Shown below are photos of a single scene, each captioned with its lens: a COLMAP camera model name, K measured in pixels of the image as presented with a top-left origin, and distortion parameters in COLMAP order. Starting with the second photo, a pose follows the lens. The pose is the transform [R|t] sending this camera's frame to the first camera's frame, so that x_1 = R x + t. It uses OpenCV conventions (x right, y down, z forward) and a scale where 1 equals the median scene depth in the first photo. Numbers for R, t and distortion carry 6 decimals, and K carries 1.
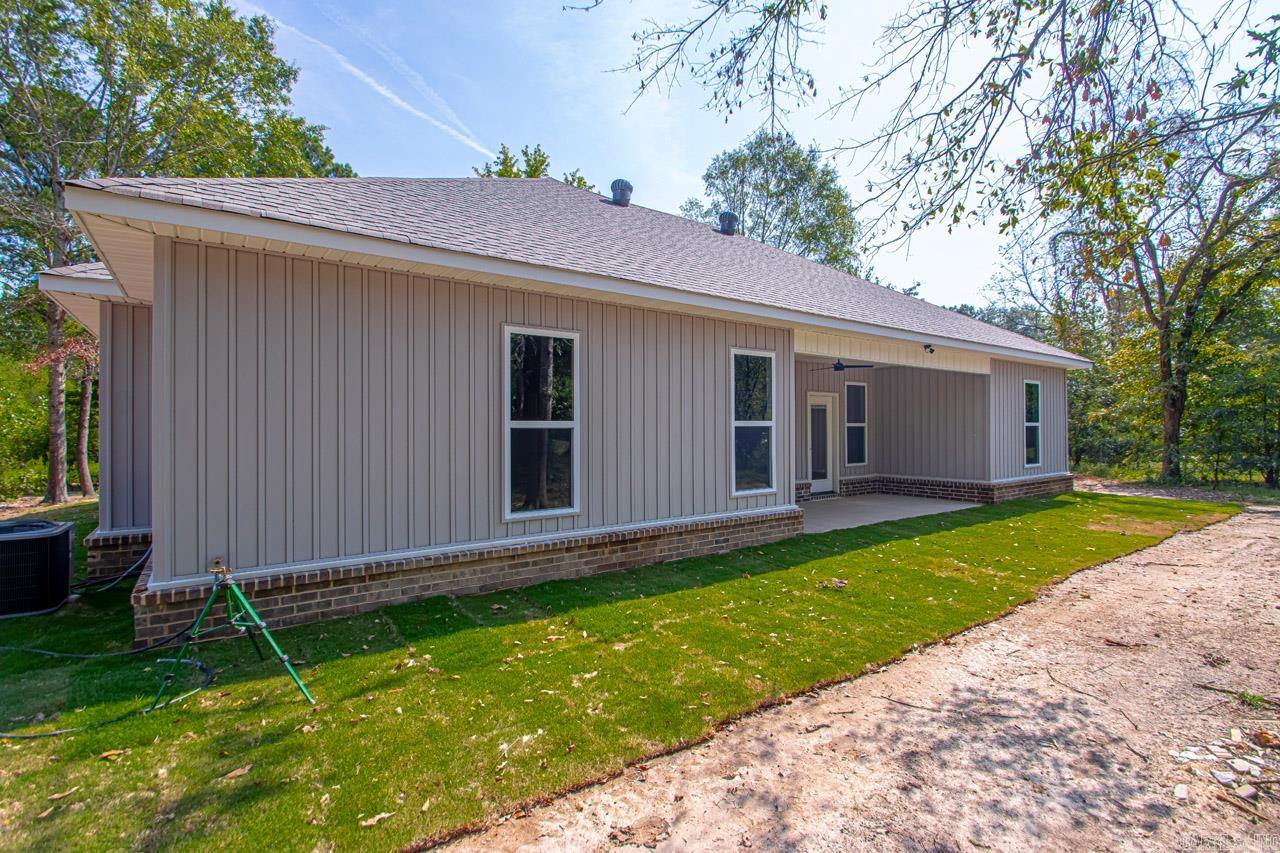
lens RADIAL K [[593.5, 0, 651.9], [0, 593.5, 428.4], [0, 0, 1]] dist [0.011620, -0.015419]
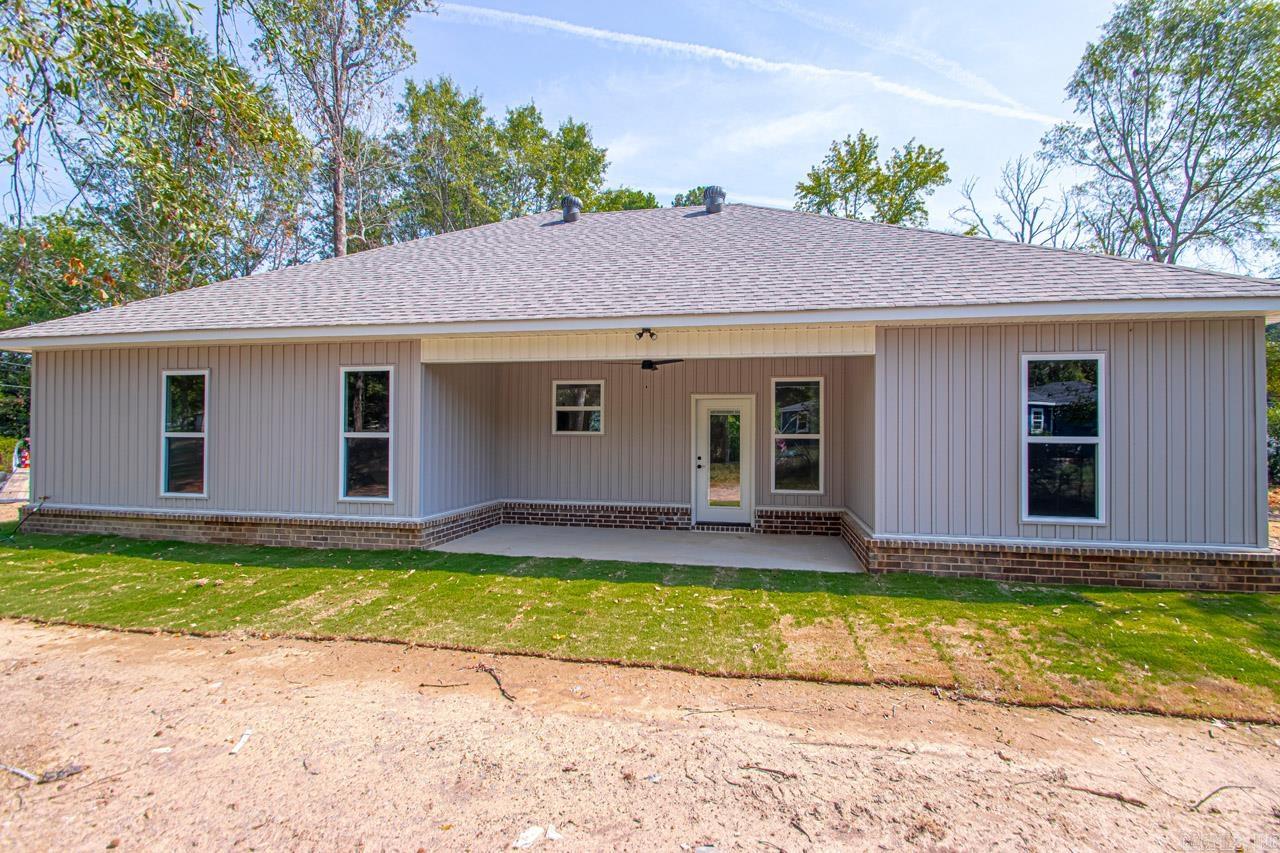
lens RADIAL K [[593.5, 0, 642.2], [0, 593.5, 427.7], [0, 0, 1]] dist [0.011620, -0.015419]
pose [[0.675634, -0.000991, -0.737237, 1.386298], [-0.007922, 0.999932, -0.008605, -0.016045], [0.737195, 0.011654, 0.675580, 0.698582]]
